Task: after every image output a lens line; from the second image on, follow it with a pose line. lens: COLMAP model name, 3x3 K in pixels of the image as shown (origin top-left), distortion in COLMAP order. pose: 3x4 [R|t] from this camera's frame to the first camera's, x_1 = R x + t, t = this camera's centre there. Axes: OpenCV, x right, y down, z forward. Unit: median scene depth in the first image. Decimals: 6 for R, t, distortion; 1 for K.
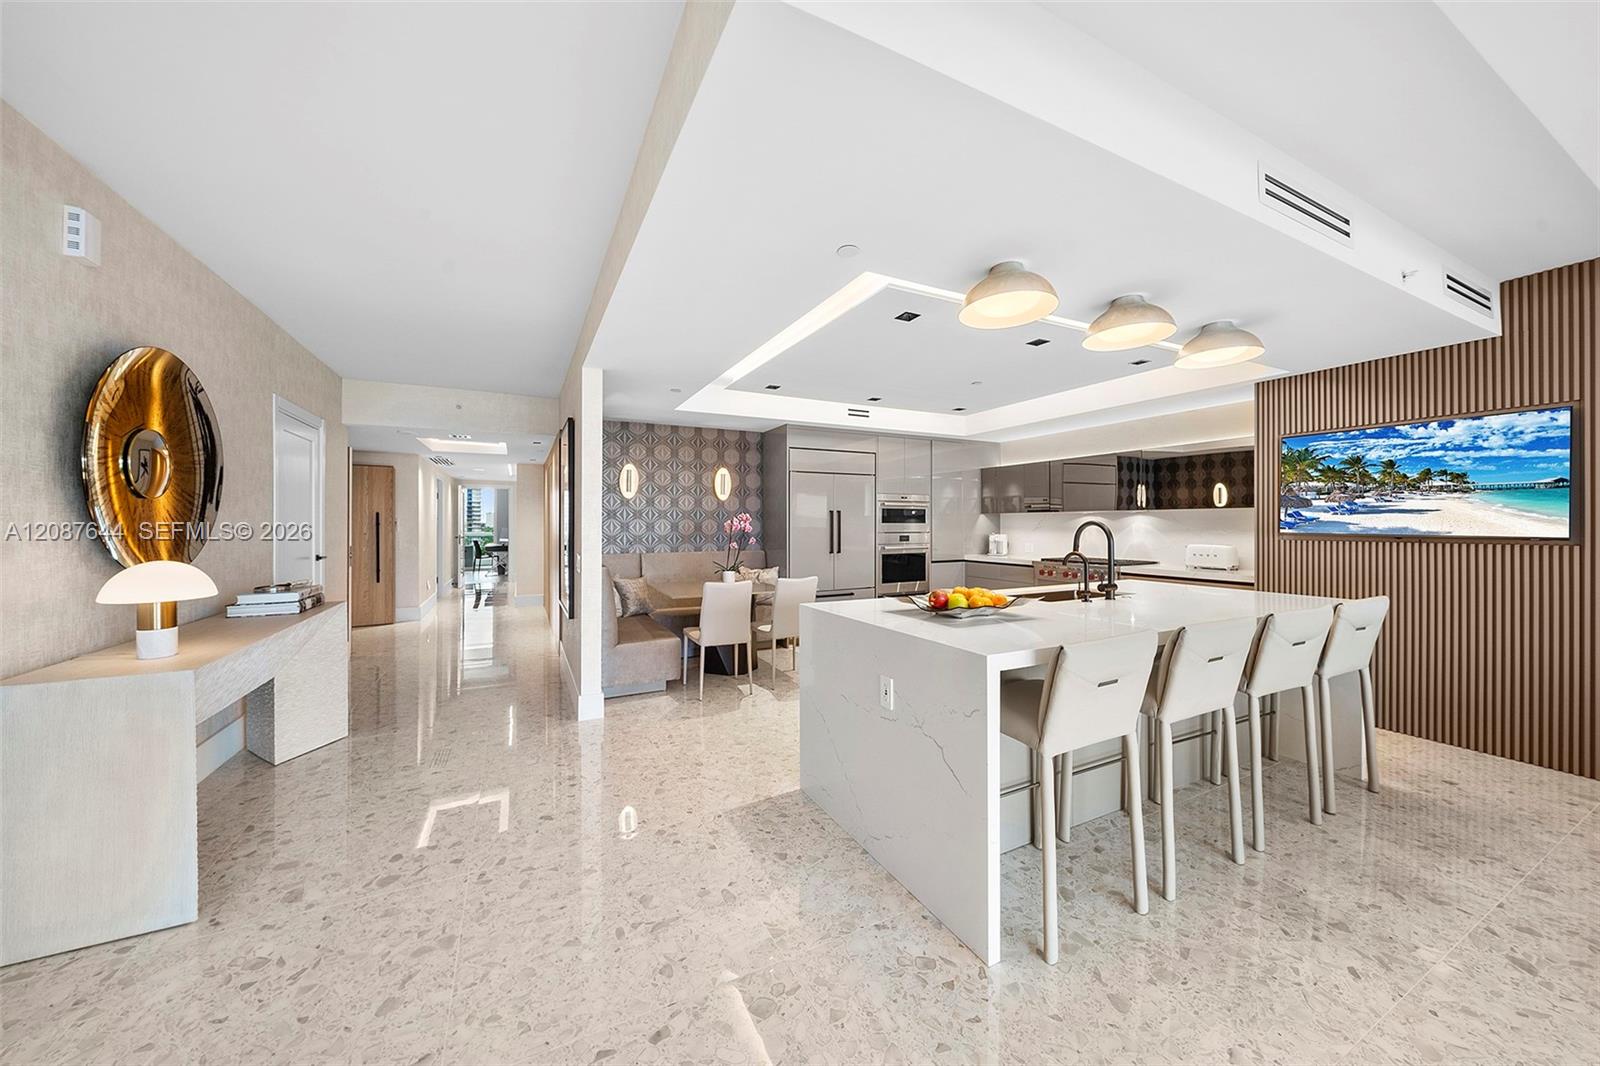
lens RADIAL K [[562.0, 0, 806.1], [0, 562.0, 530.2], [0, 0, 1]] dist [-0.006746, -0.000557]
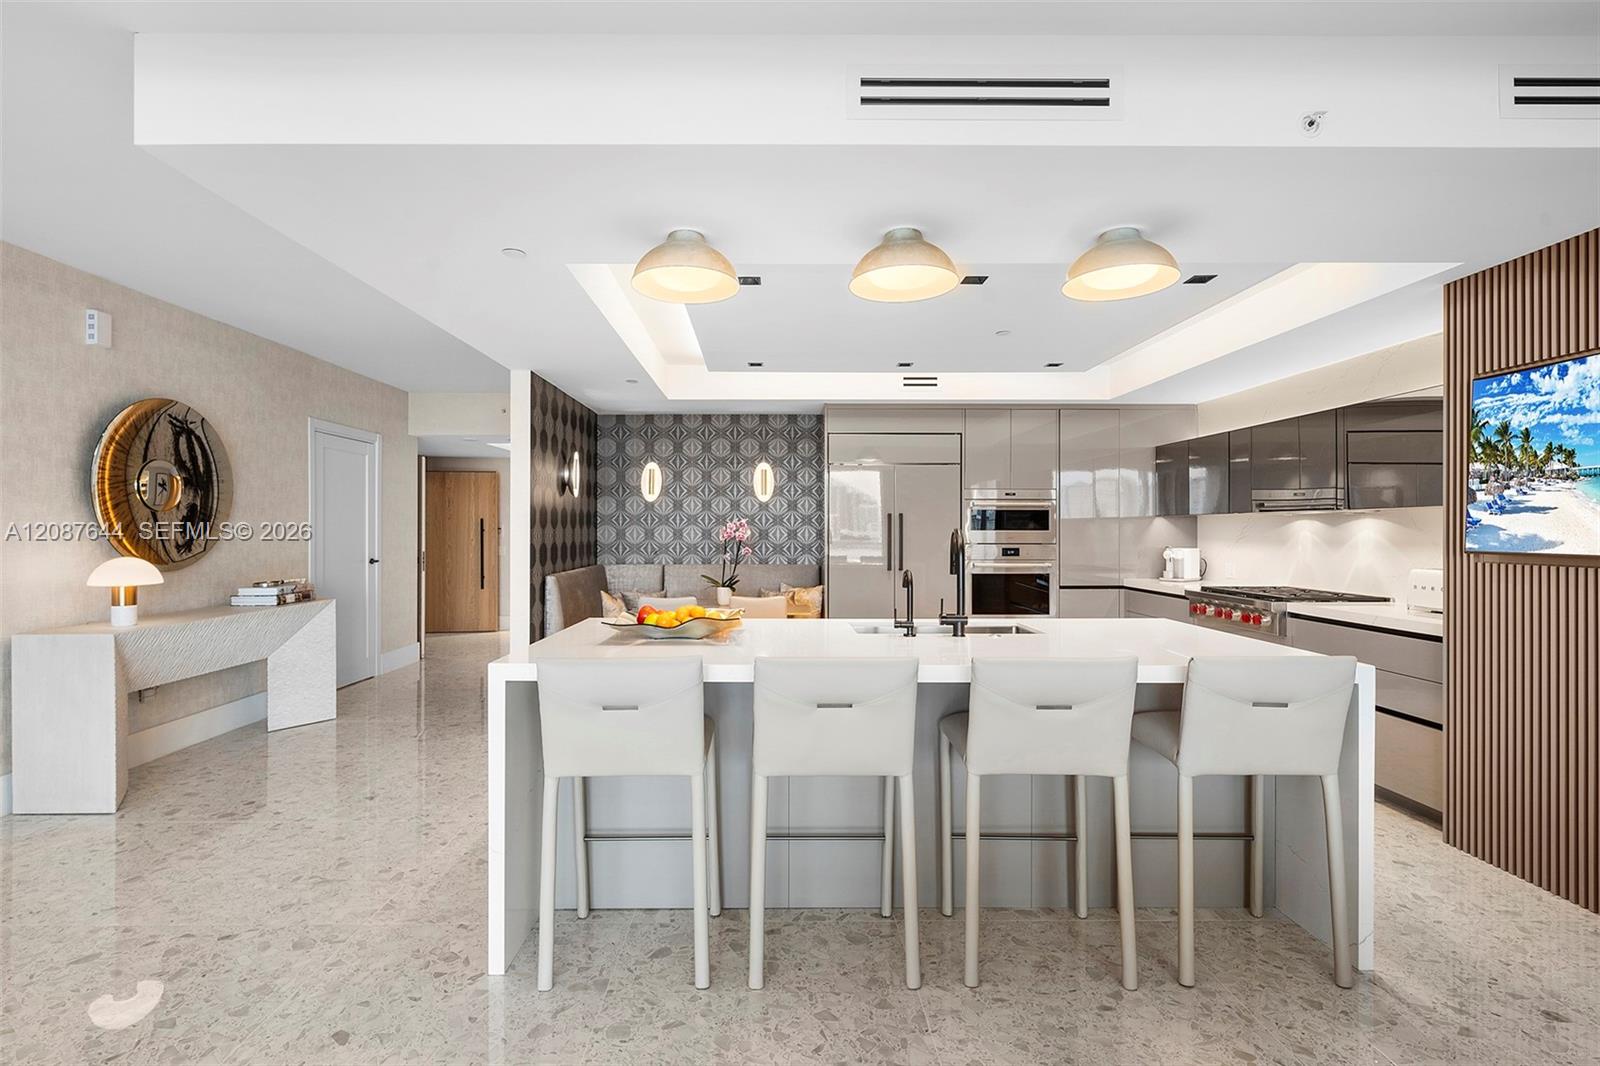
lens RADIAL K [[789.9, 0, 793.6], [0, 789.9, 538.3], [0, 0, 1]] dist [-0.002225, 0.001412]
pose [[0.894059, 0.006122, -0.447907, 0.671481], [-0.006931, 0.999976, -0.000167, -0.001152], [0.447895, 0.003254, 0.894080, -0.008840]]
